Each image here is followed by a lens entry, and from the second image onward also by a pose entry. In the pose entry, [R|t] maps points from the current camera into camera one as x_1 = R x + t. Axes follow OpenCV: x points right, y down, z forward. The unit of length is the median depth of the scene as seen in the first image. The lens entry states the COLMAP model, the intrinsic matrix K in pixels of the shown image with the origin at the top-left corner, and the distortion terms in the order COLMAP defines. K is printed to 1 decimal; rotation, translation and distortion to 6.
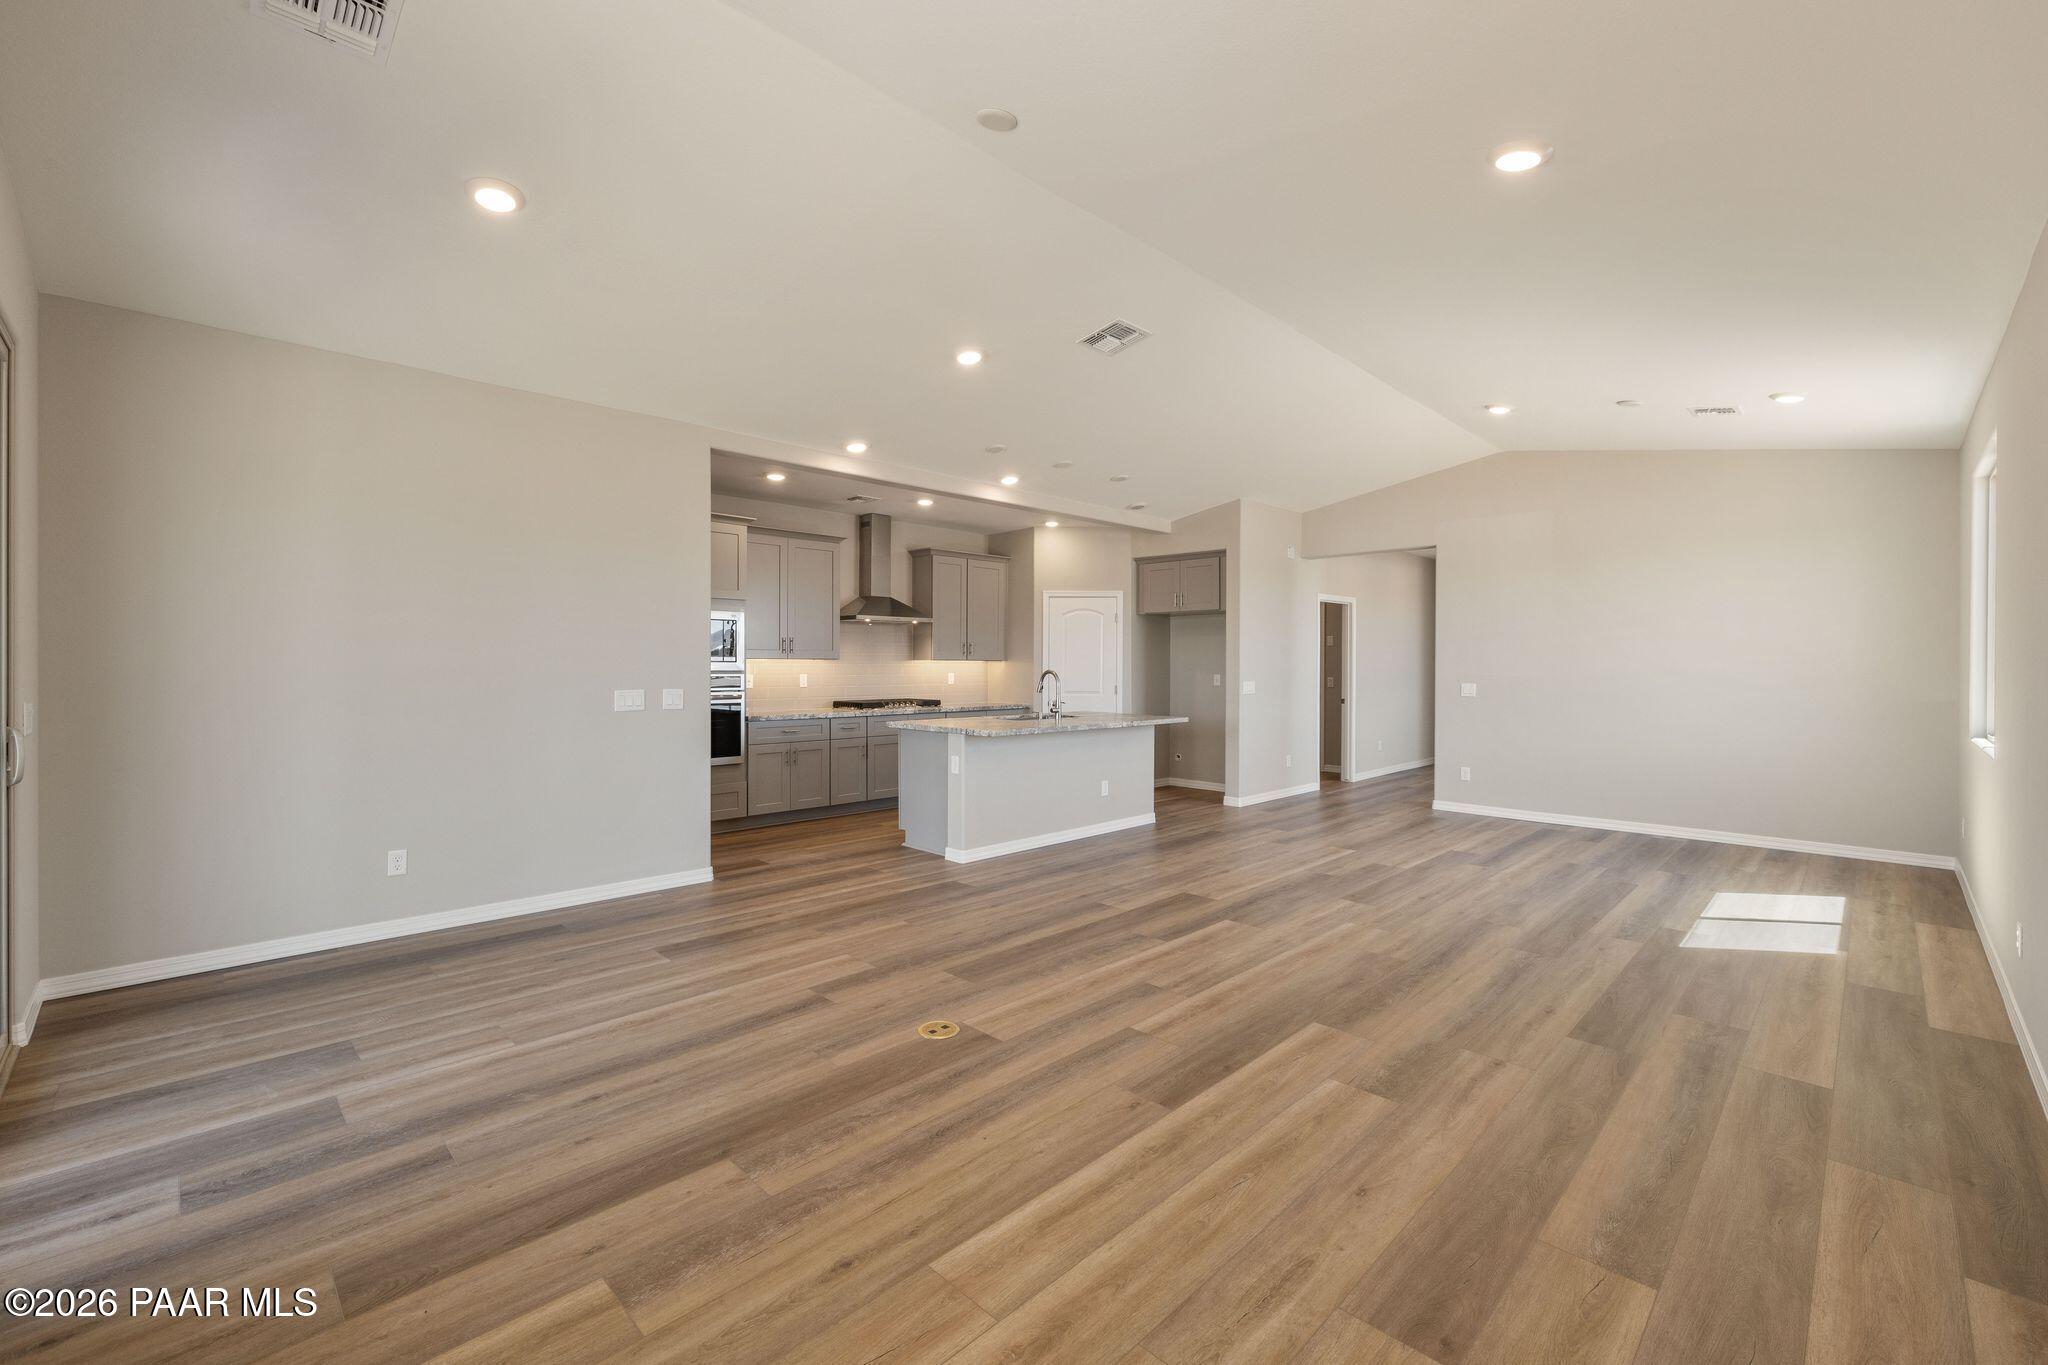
lens RADIAL K [[862.1, 0, 1014.7], [0, 862.1, 668.4], [0, 0, 1]] dist [-0.001023, 0.000009]
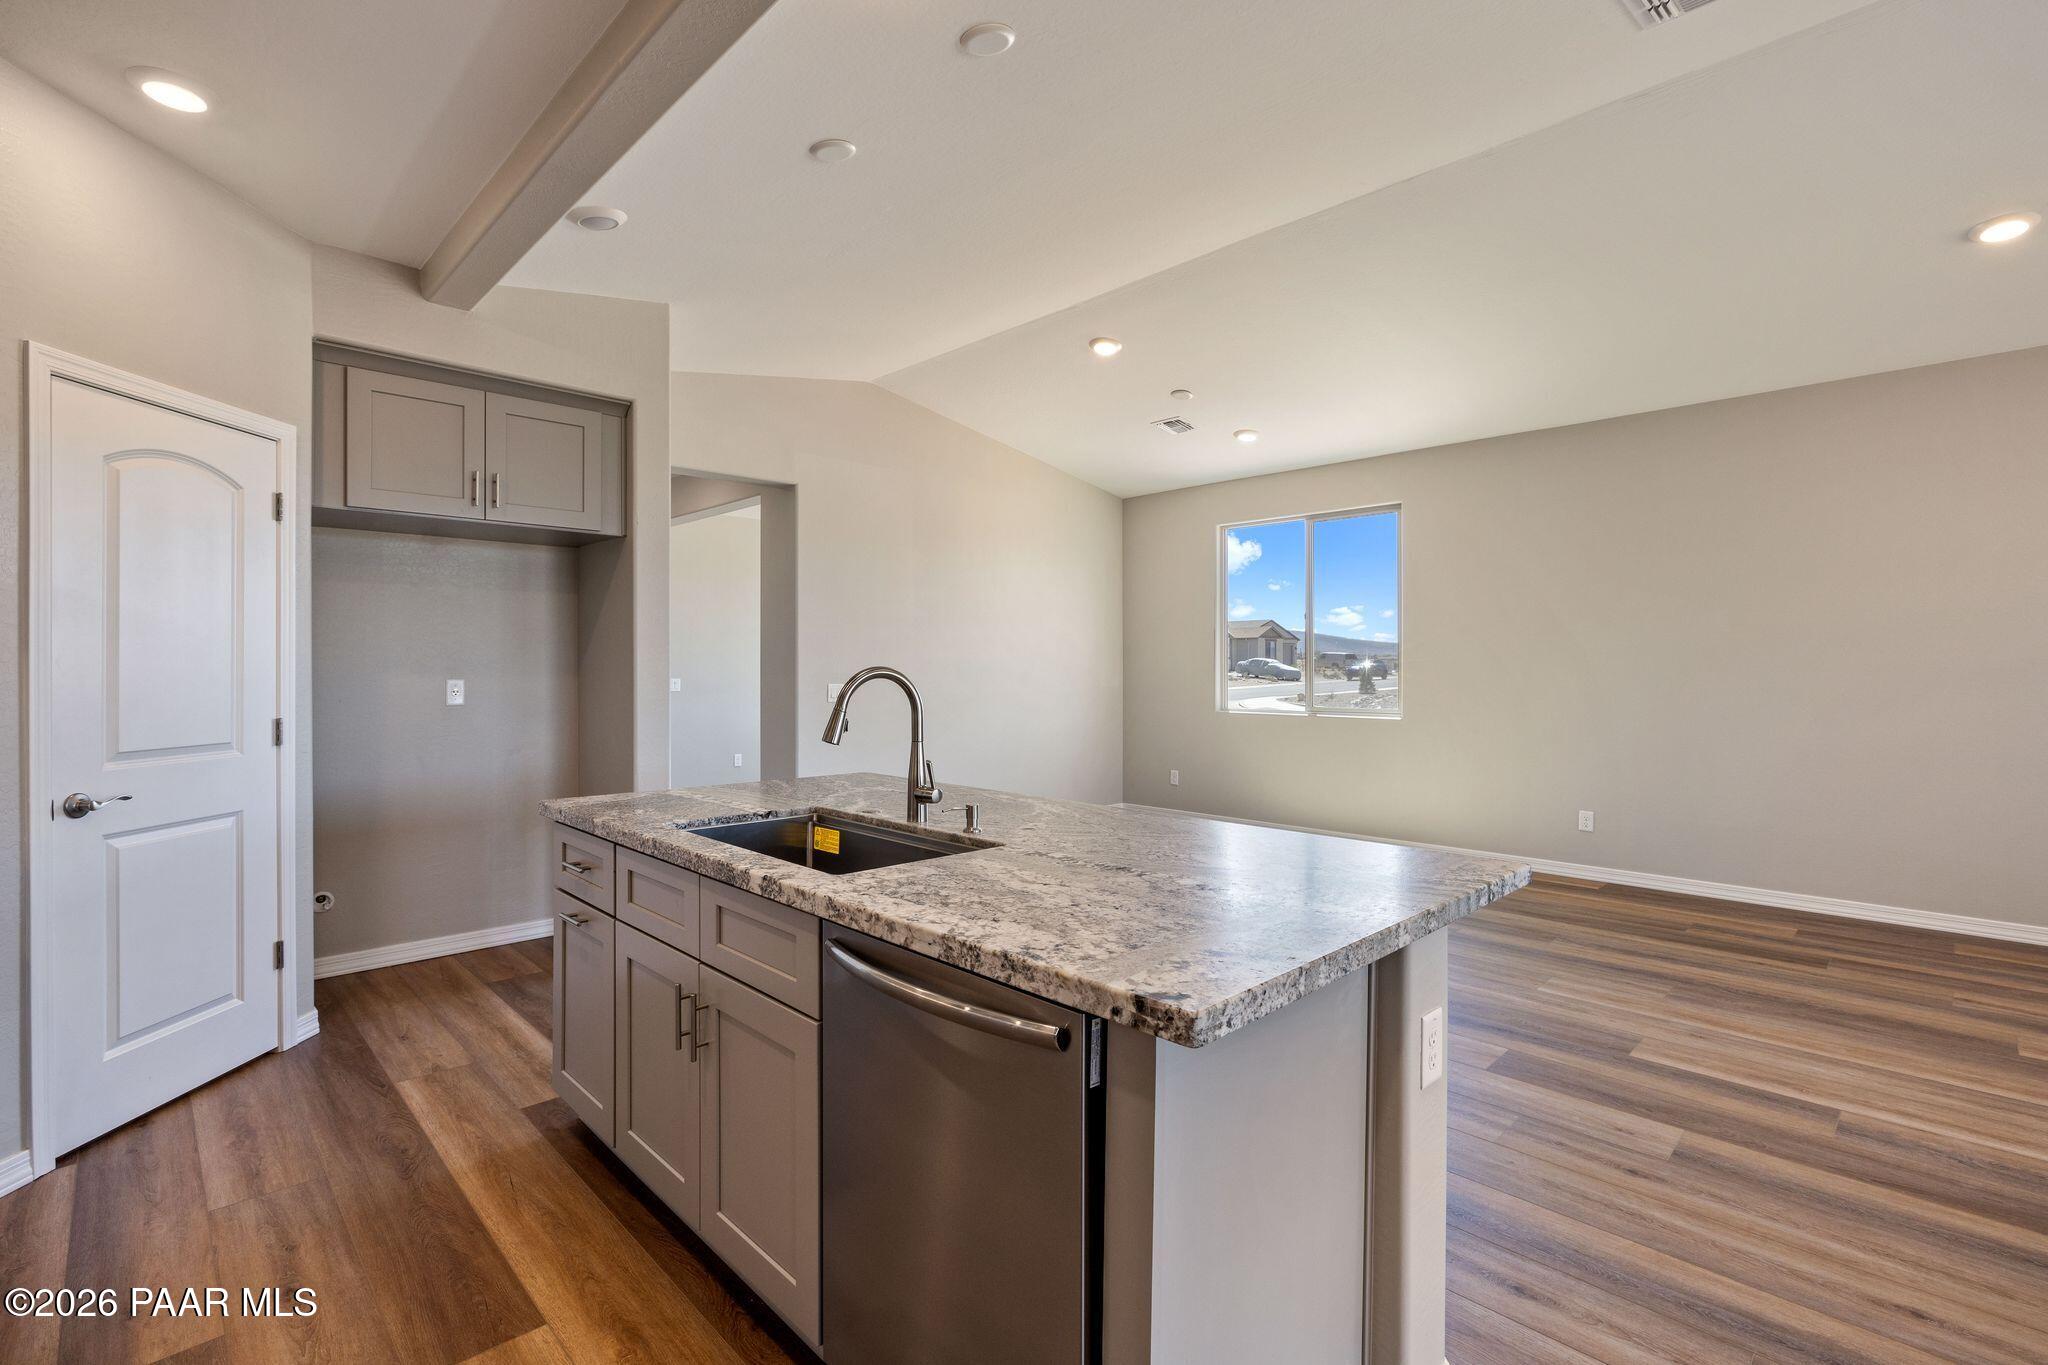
lens RADIAL K [[914.6, 0, 1021.9], [0, 914.6, 673.1], [0, 0, 1]] dist [-0.002183, -0.000322]
pose [[0.009835, -0.007391, 0.999924, -0.271425], [0.006522, 0.999952, 0.007327, 0.002161], [-0.999930, 0.006450, 0.009883, 0.915489]]
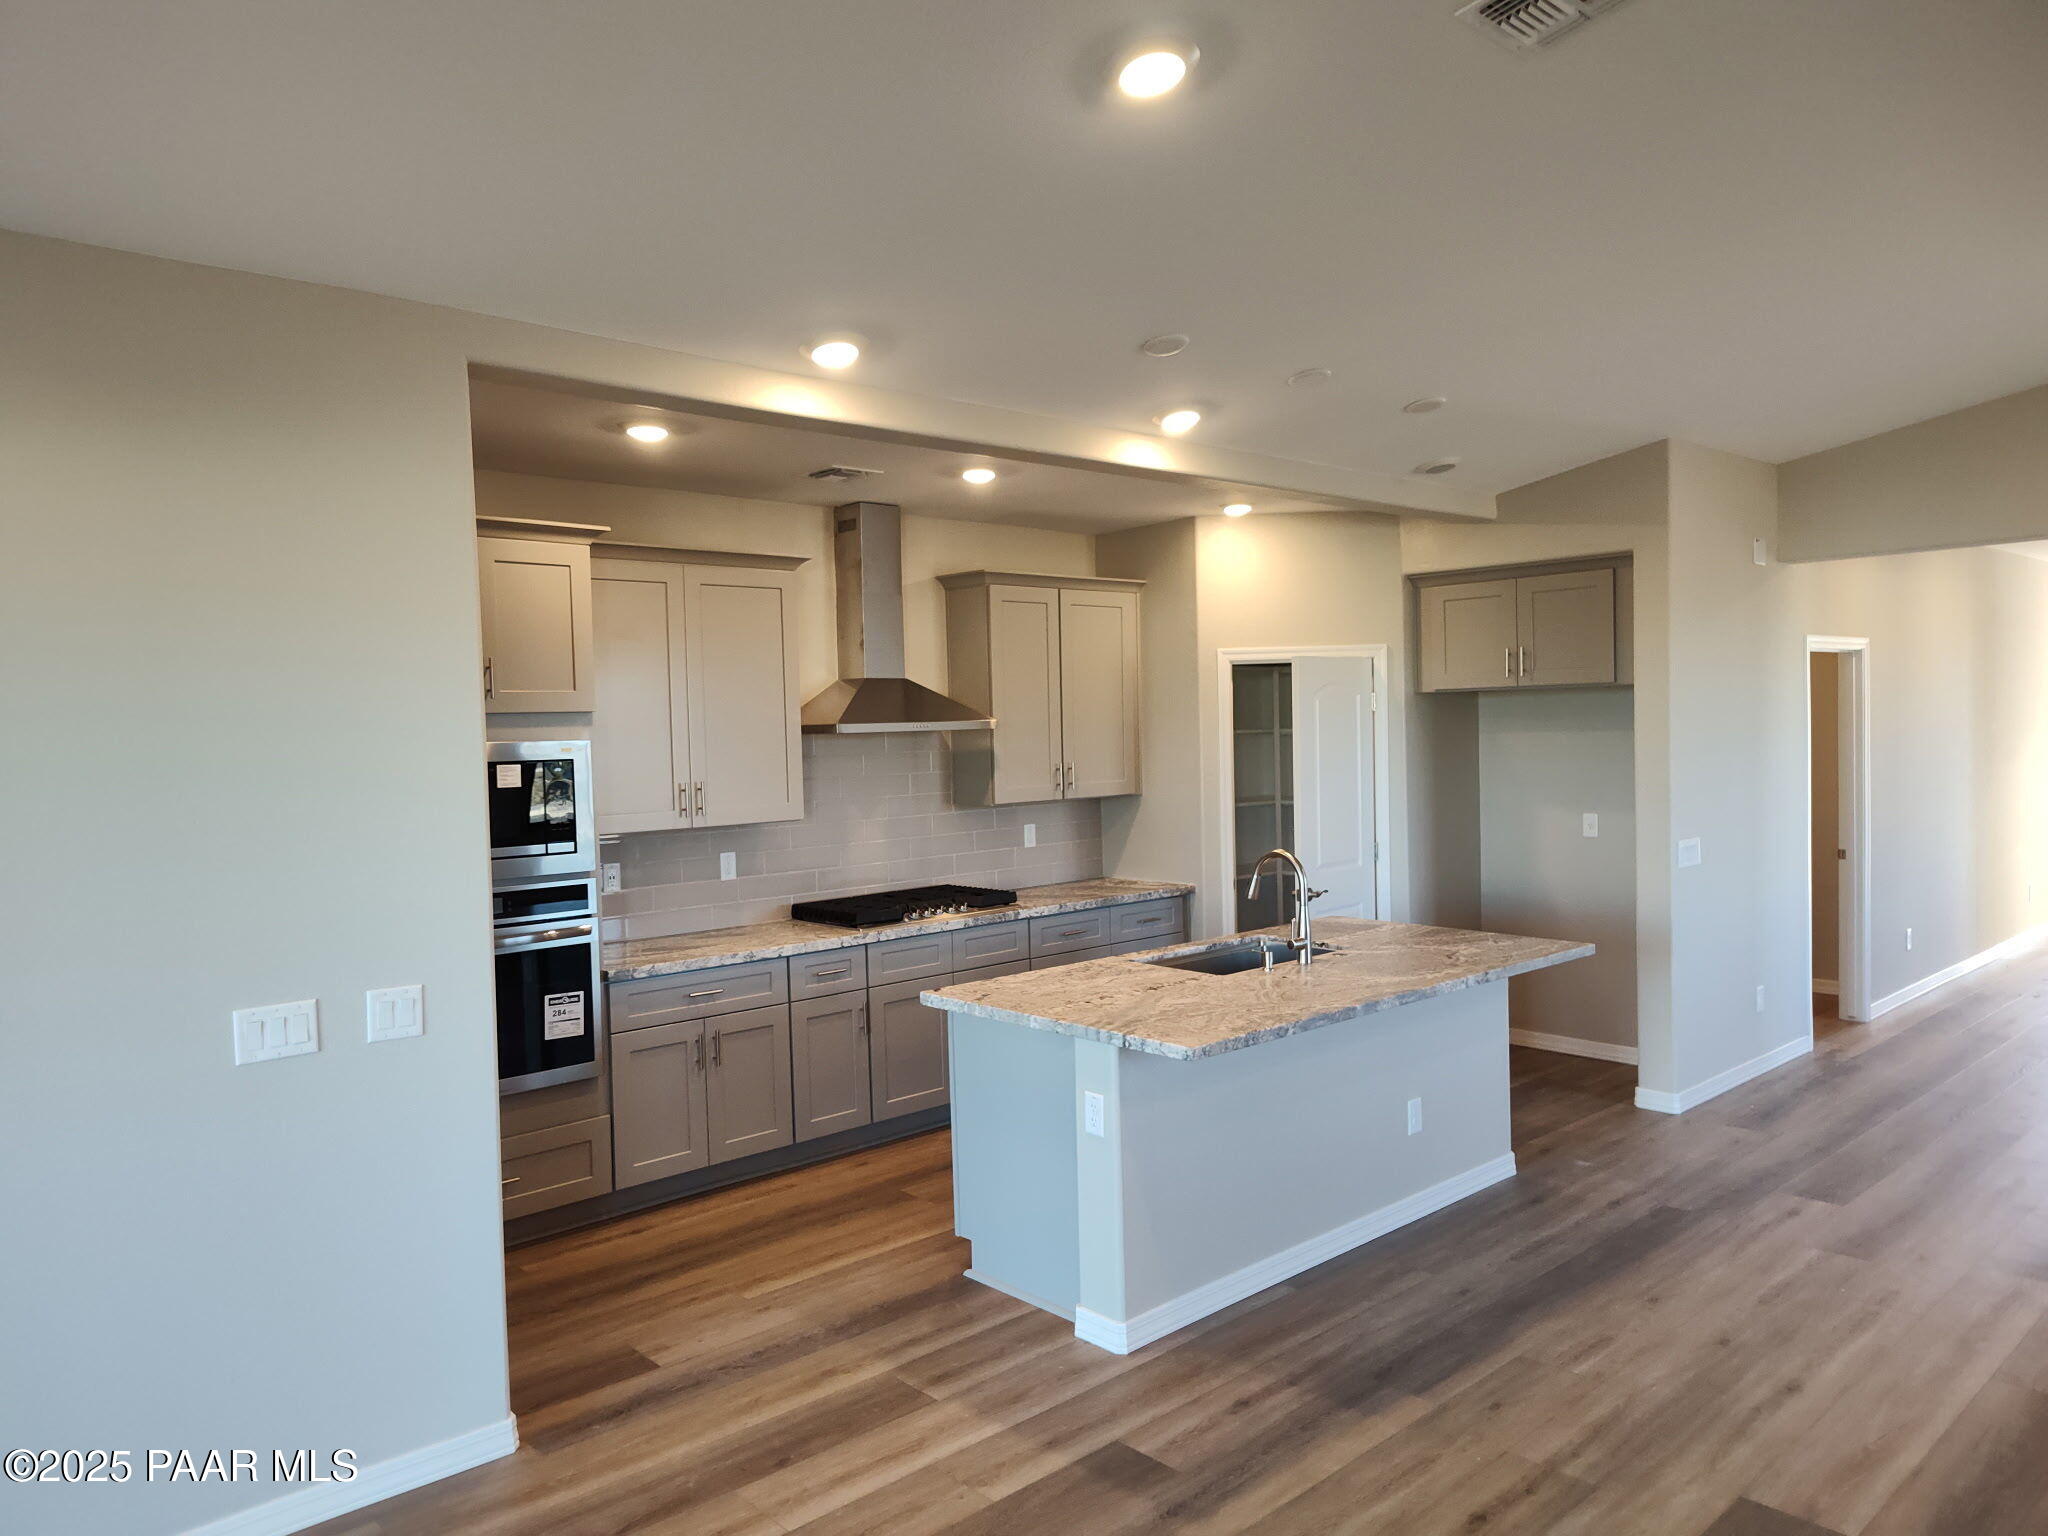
lens RADIAL K [[1407.2, 0, 1017.1], [0, 1407.2, 774.9], [0, 0, 1]] dist [0.023251, -0.005356]
pose [[0.998748, -0.026807, -0.042231, -0.060364], [0.028104, 0.999142, 0.030412, -0.059773], [0.041380, -0.031560, 0.998645, 0.268974]]
